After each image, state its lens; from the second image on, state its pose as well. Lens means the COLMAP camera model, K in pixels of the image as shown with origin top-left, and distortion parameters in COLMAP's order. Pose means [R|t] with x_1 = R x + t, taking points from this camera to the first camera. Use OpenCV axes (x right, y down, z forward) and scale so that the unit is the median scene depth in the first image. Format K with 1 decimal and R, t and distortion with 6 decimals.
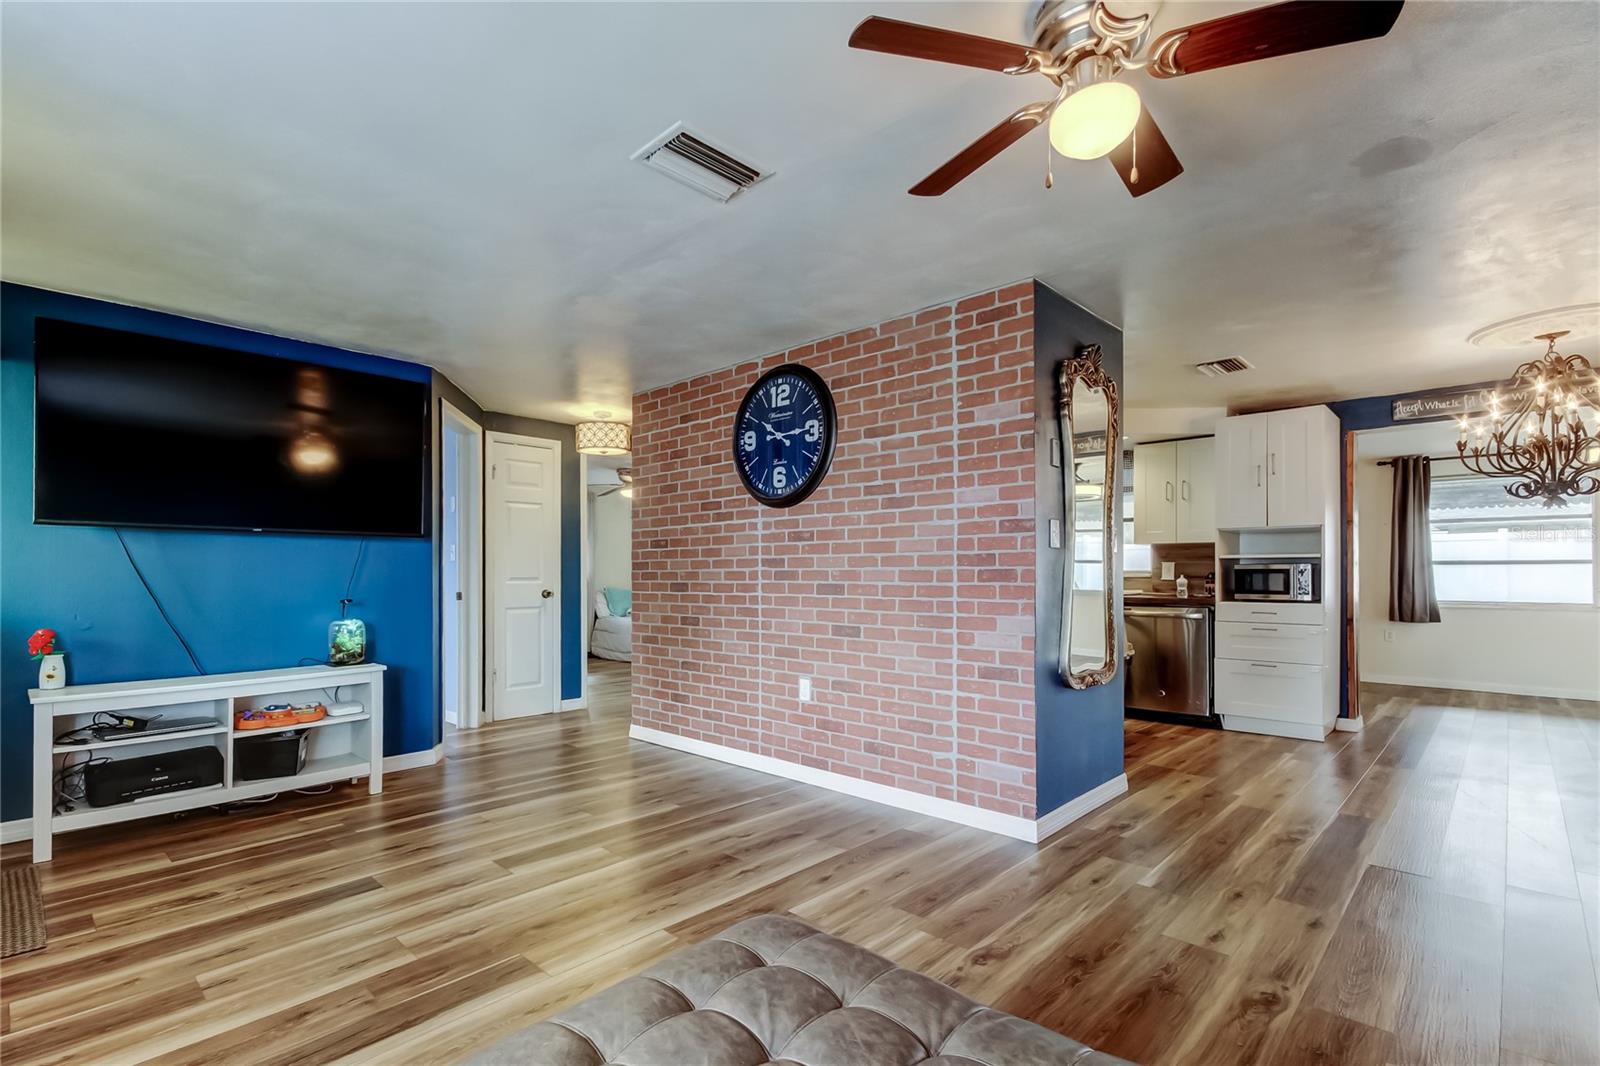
lens RADIAL K [[785.0, 0, 776.9], [0, 785.0, 569.1], [0, 0, 1]] dist [0.007741, 0.001804]
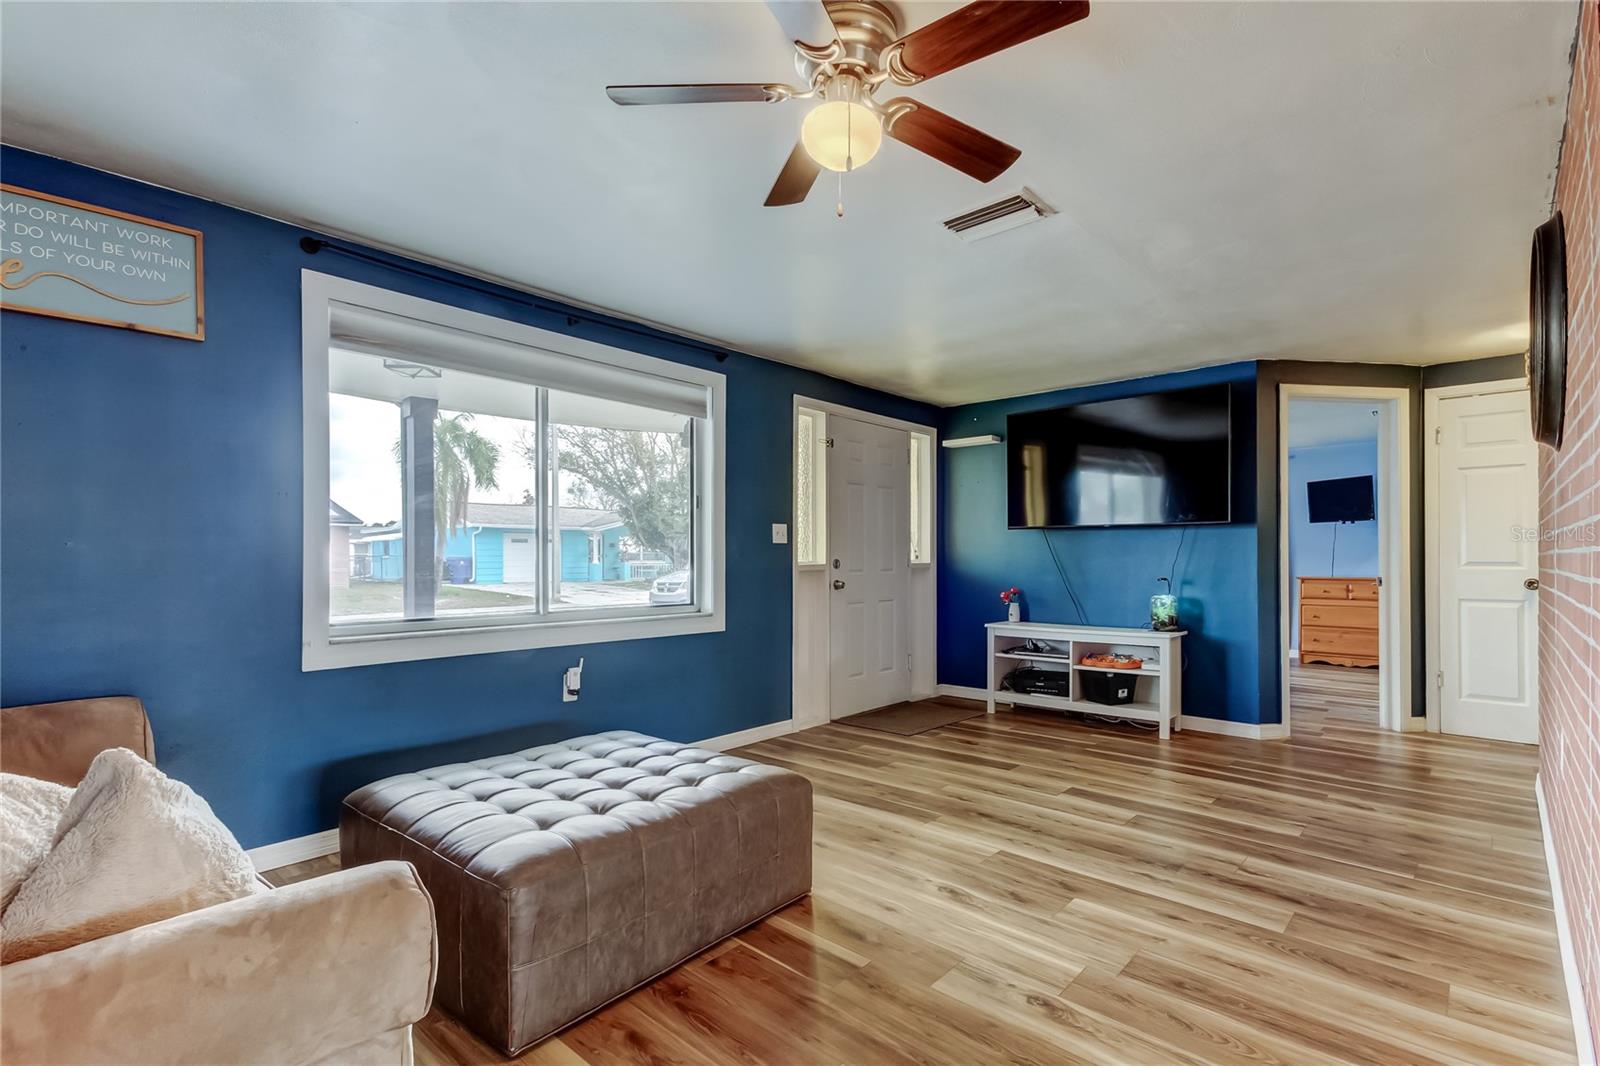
lens RADIAL K [[746.8, 0, 829.3], [0, 746.8, 549.2], [0, 0, 1]] dist [0.002730, 0.071795]
pose [[0.062765, 0.004190, -0.998020, 0.719091], [-0.000246, 0.999991, 0.004183, -0.020174], [0.998028, -0.000017, 0.062766, 0.449887]]
